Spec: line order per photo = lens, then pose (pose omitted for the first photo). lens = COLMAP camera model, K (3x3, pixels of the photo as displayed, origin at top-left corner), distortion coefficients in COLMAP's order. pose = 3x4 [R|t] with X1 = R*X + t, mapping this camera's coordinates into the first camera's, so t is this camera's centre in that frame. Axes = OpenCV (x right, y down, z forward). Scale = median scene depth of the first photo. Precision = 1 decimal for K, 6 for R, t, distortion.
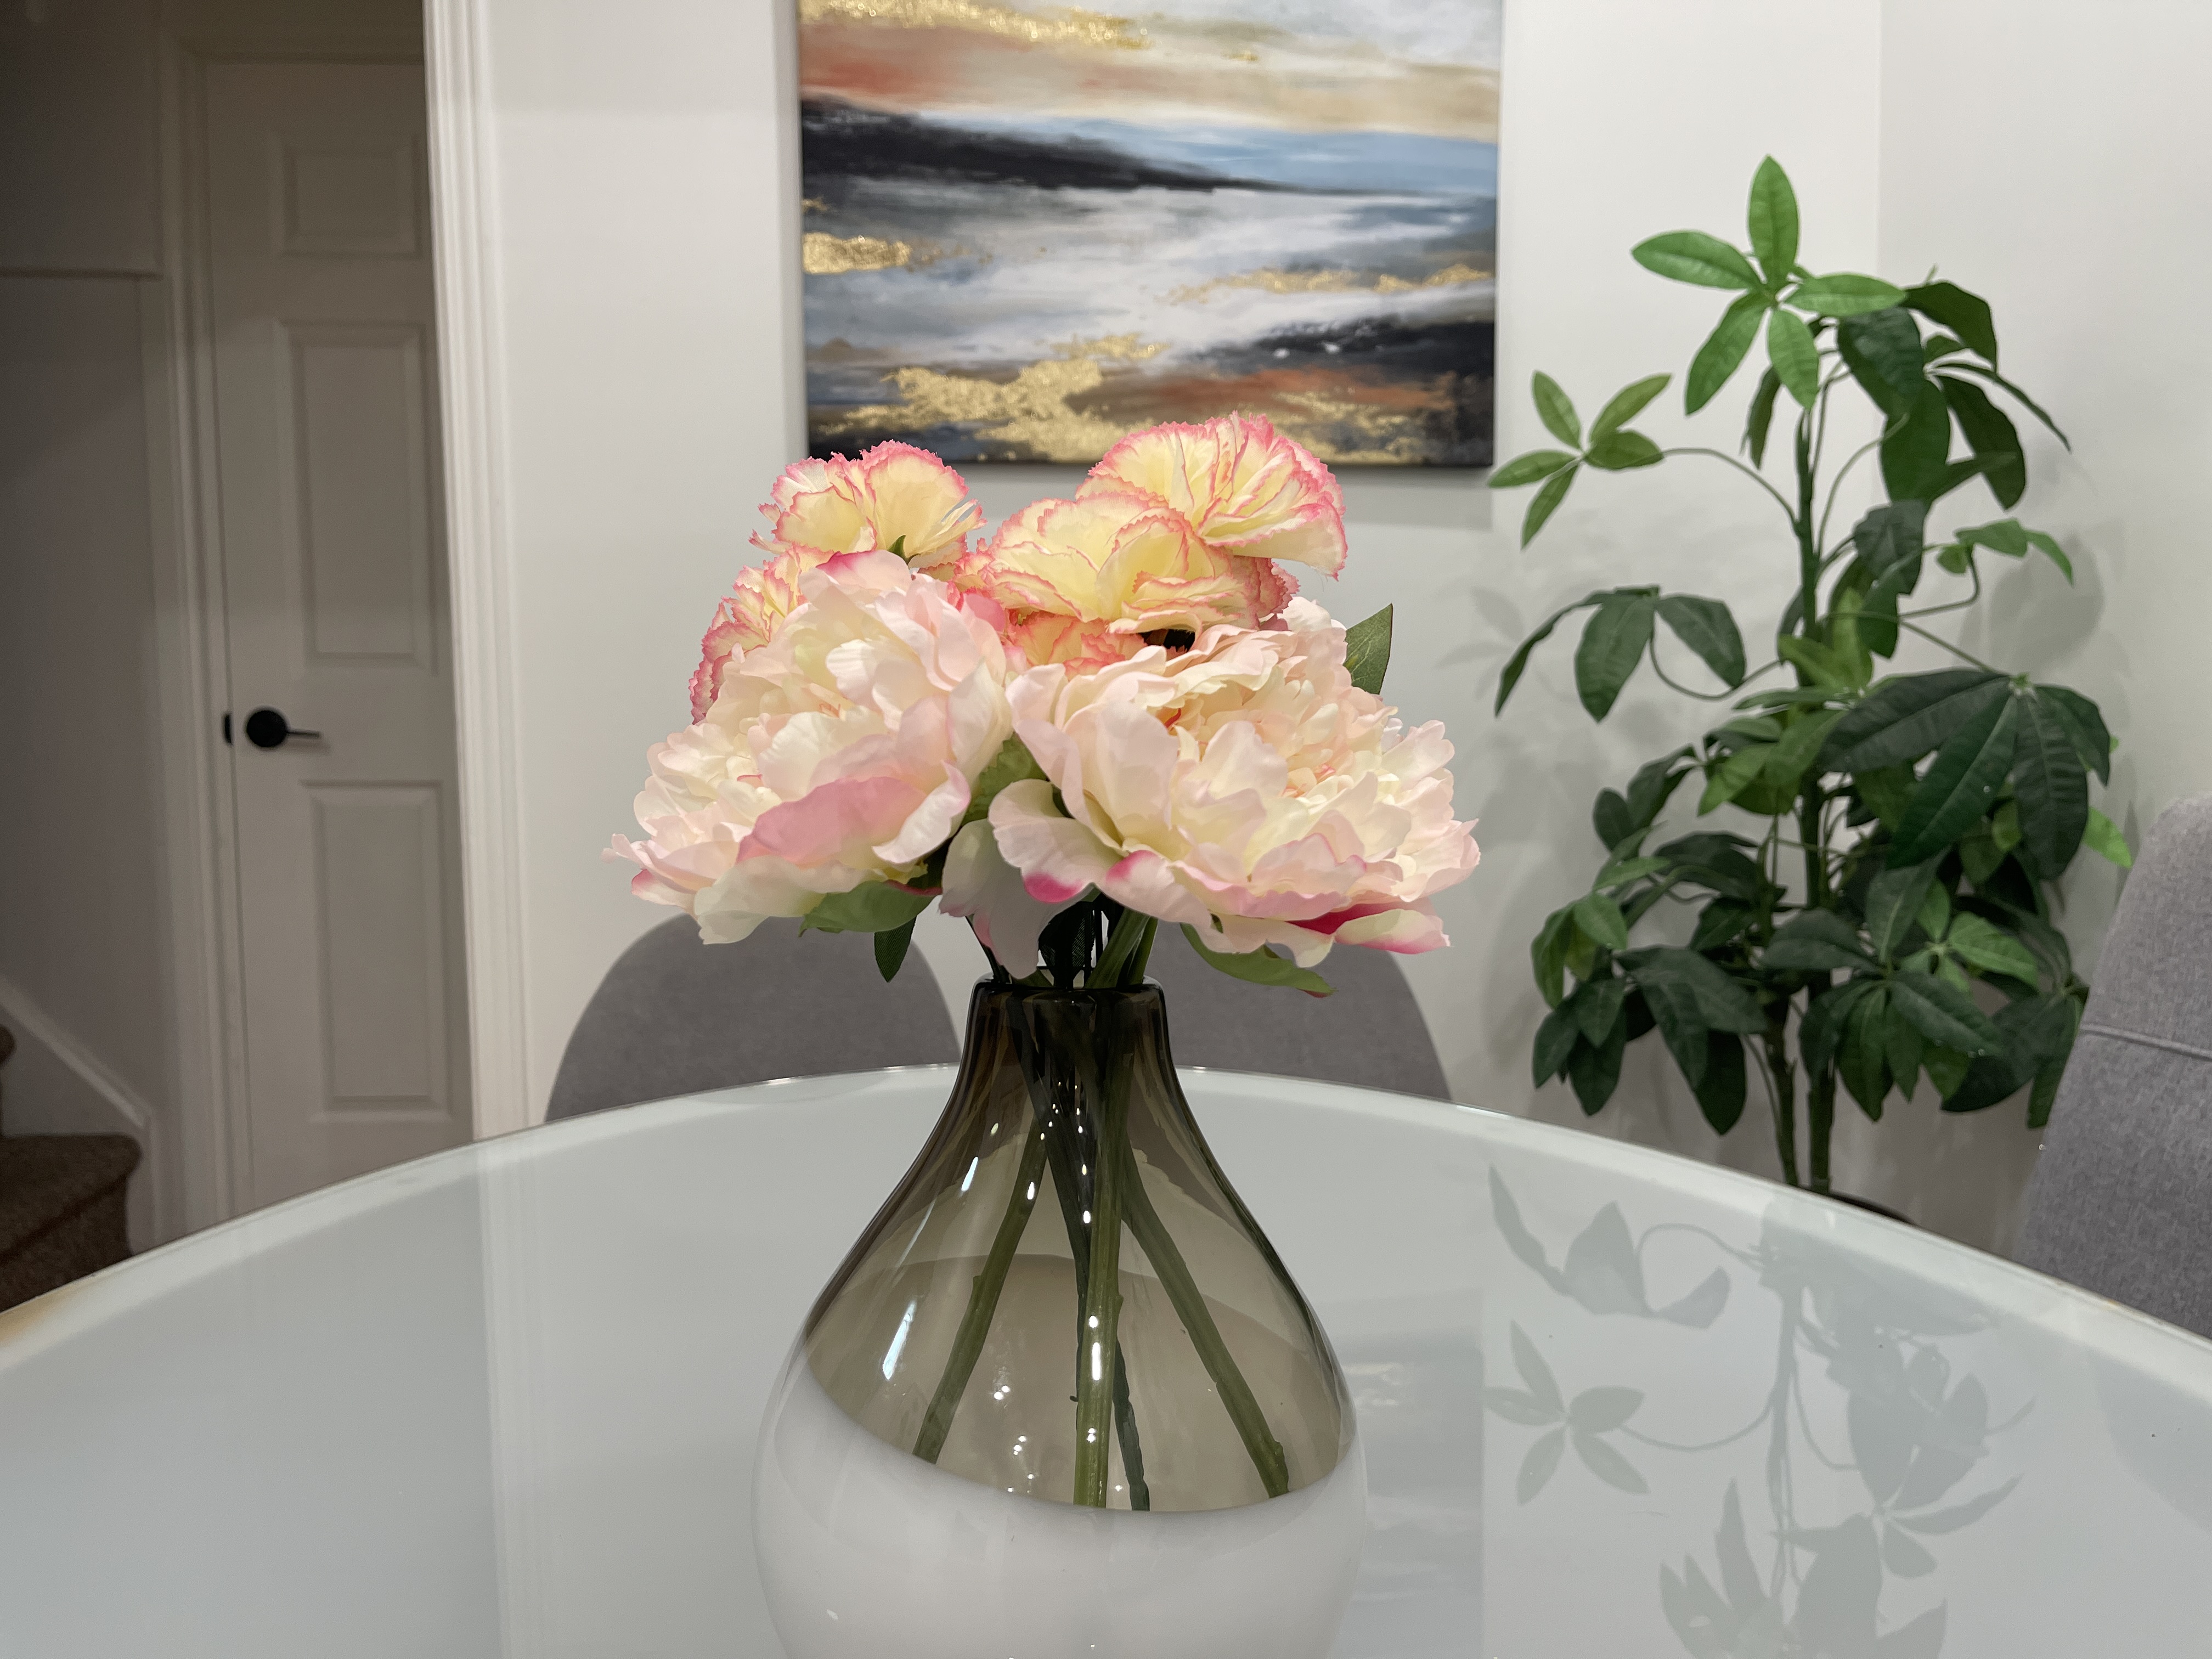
lens RADIAL K [[1615.1, 0, 1145.3], [0, 1615.1, 832.8], [0, 0, 1]] dist [0.019726, 0.001812]
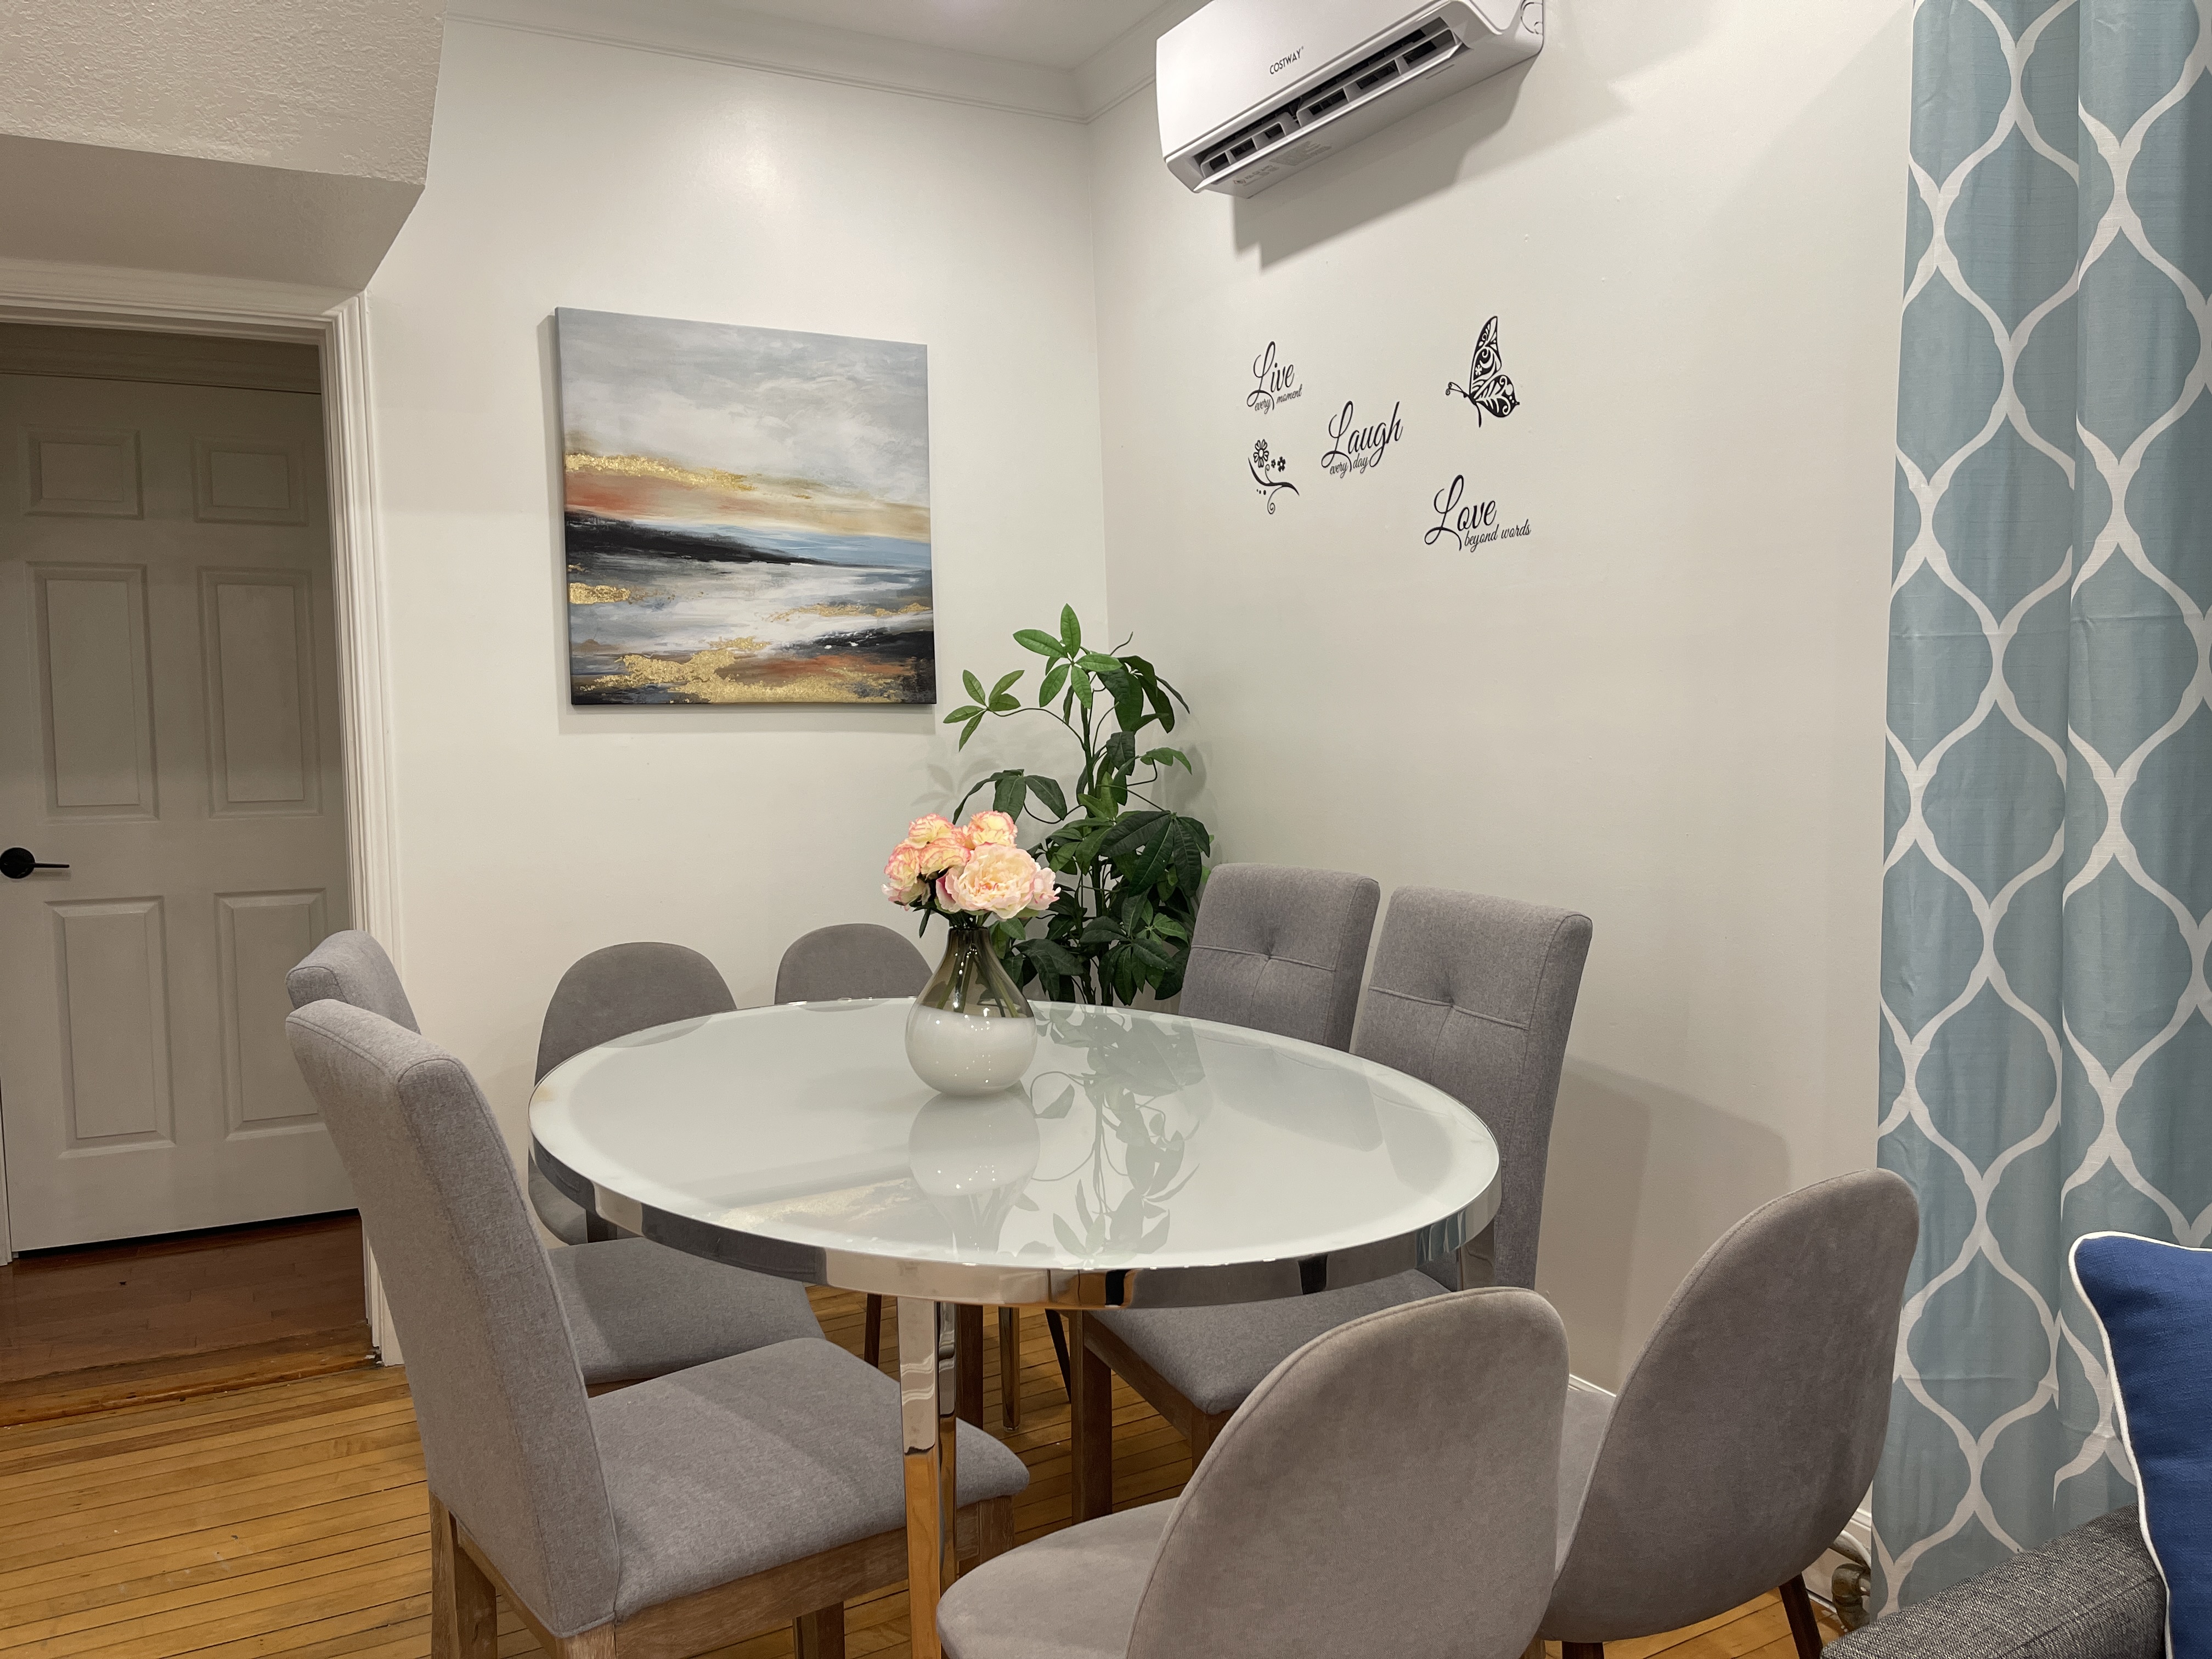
lens RADIAL K [[1639.5, 0, 1185.9], [0, 1639.5, 912.4], [0, 0, 1]] dist [-0.028003, -0.000243]
pose [[0.893685, -0.060944, 0.444538, -0.443666], [0.054318, 0.998141, 0.027643, -0.013467], [-0.445396, -0.000558, 0.895334, -0.981950]]
